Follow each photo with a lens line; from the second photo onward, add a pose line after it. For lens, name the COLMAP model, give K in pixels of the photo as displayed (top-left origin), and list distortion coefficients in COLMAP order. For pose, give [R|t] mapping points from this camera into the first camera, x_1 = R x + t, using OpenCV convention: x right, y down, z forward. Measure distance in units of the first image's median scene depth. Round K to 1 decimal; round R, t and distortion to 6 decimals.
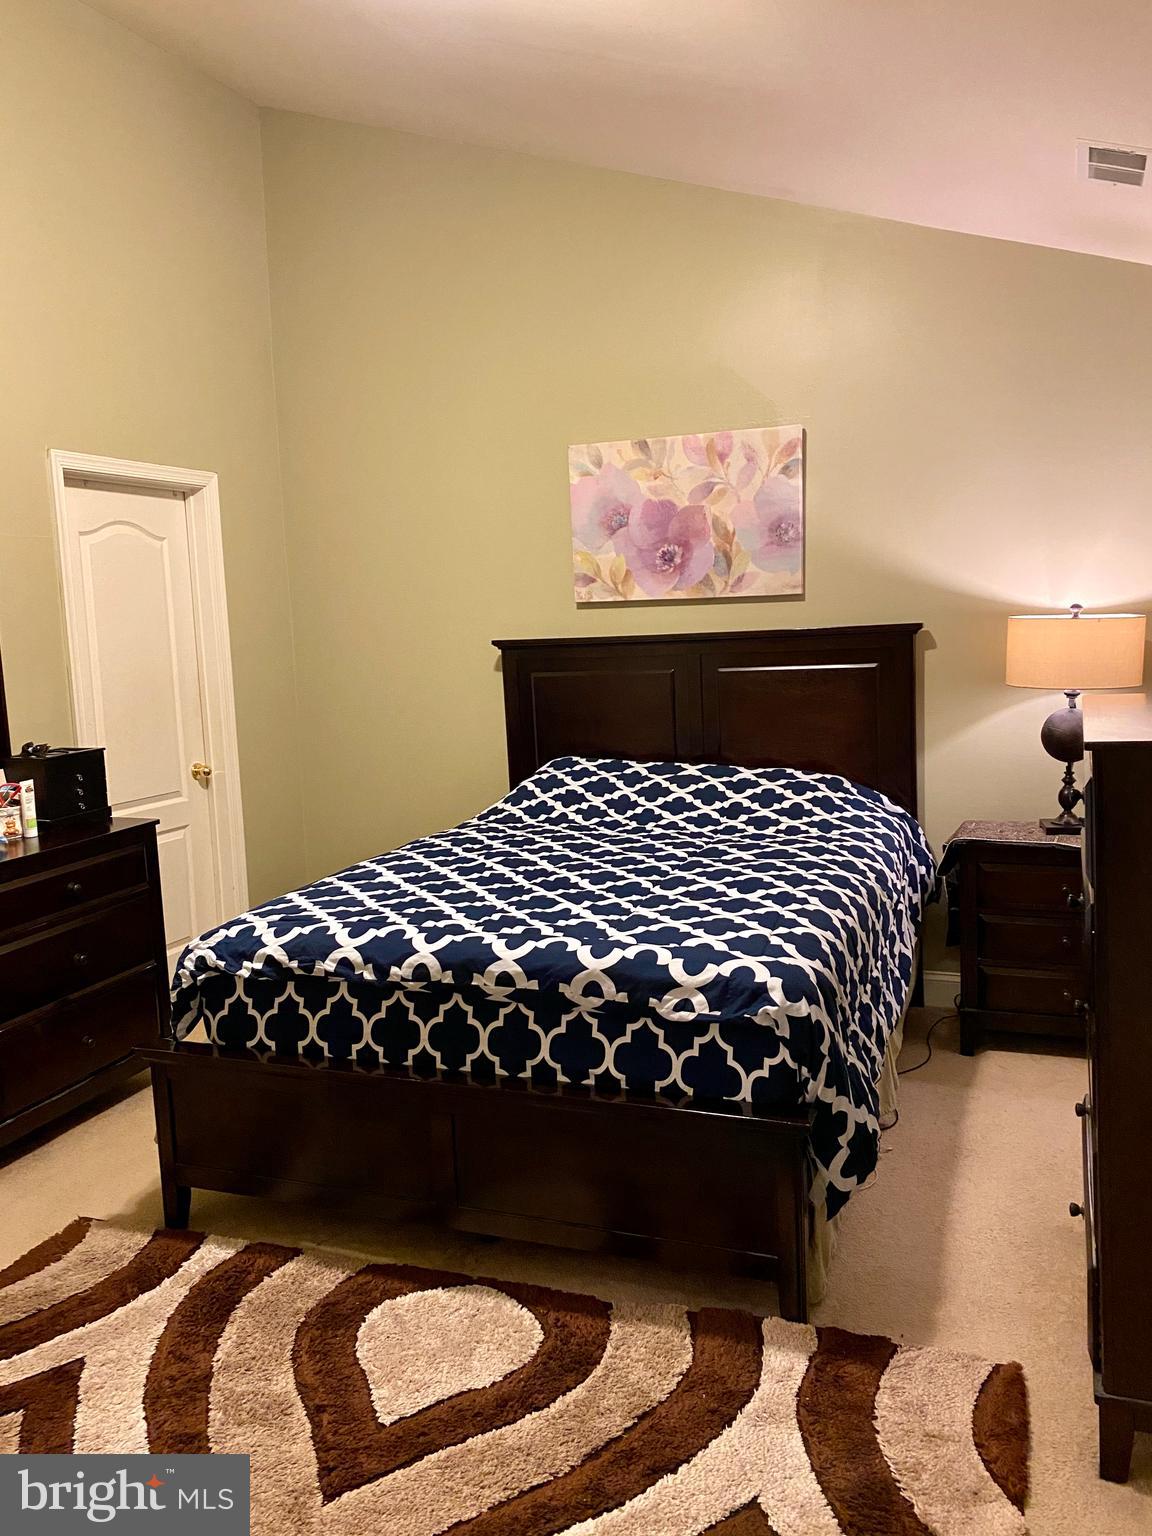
lens RADIAL K [[1142.0, 0, 576.0], [0, 1142.0, 768.0], [0, 0, 1]] dist [0.120683, -0.249395]
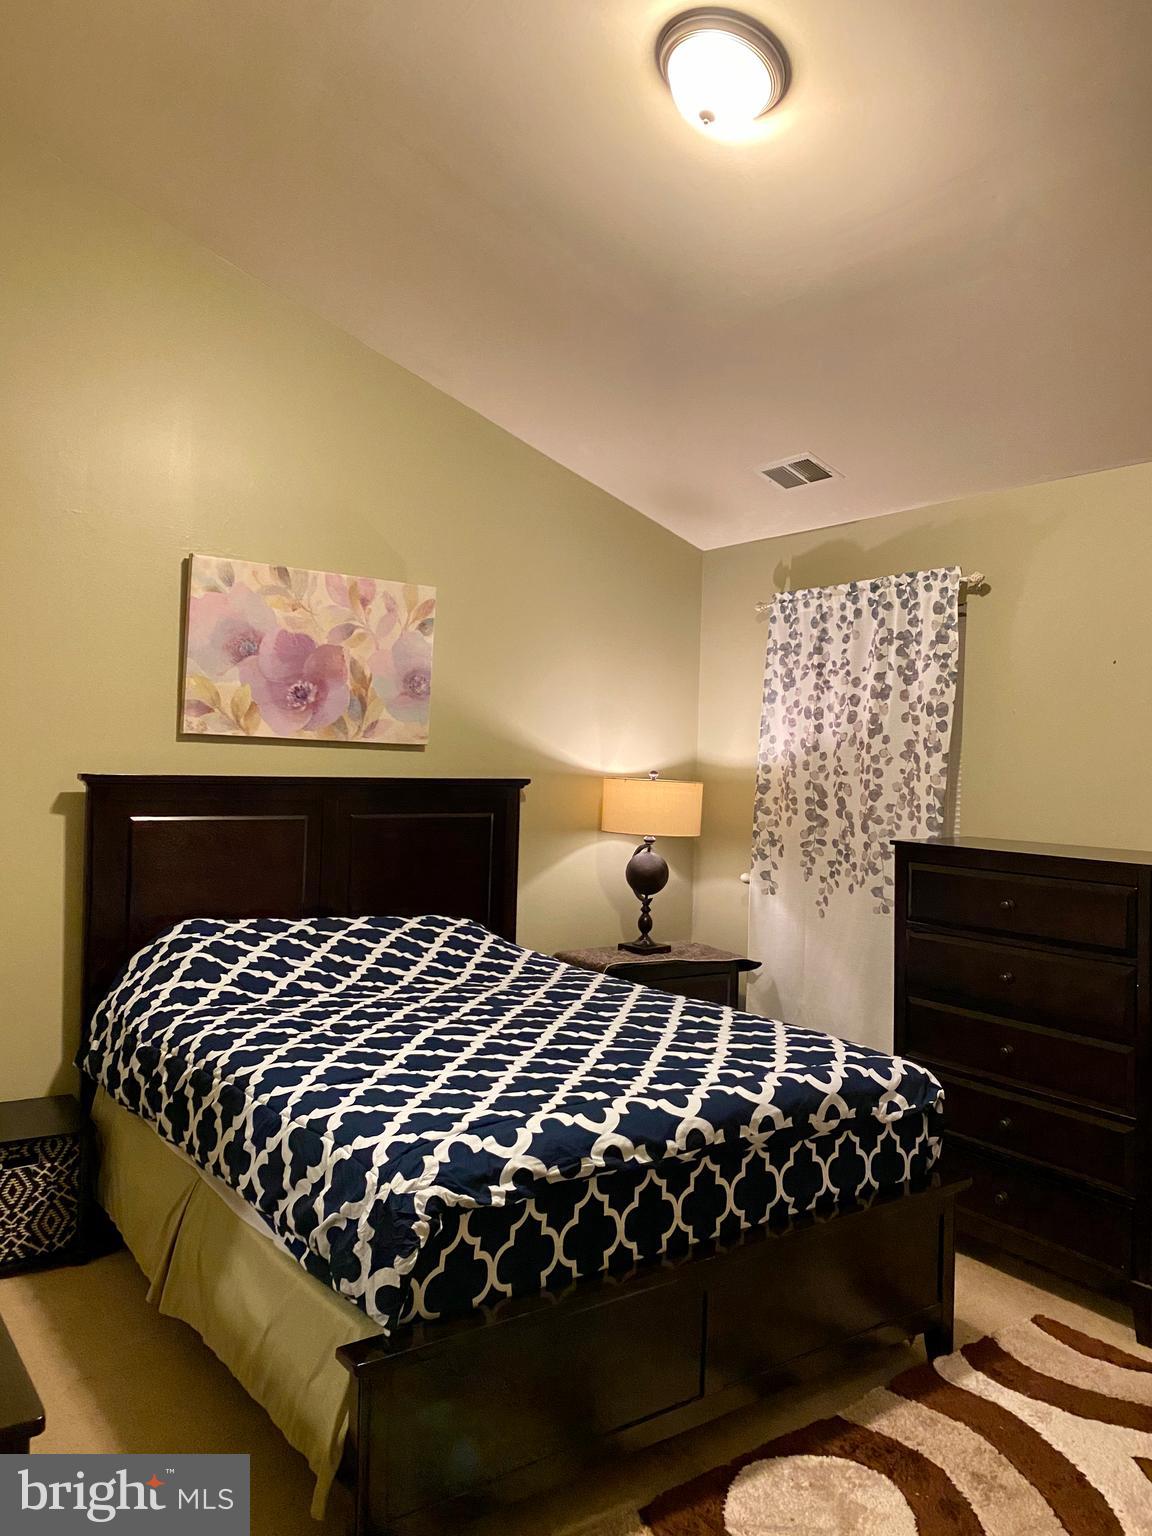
lens RADIAL K [[1168.9, 0, 575.6], [0, 1168.9, 760.0], [0, 0, 1]] dist [0.056680, -0.066107]
pose [[0.545633, 0.058132, 0.836005, -0.604304], [0.055909, 0.992844, -0.105527, -0.019557], [-0.836157, 0.104319, 0.538478, 0.320940]]
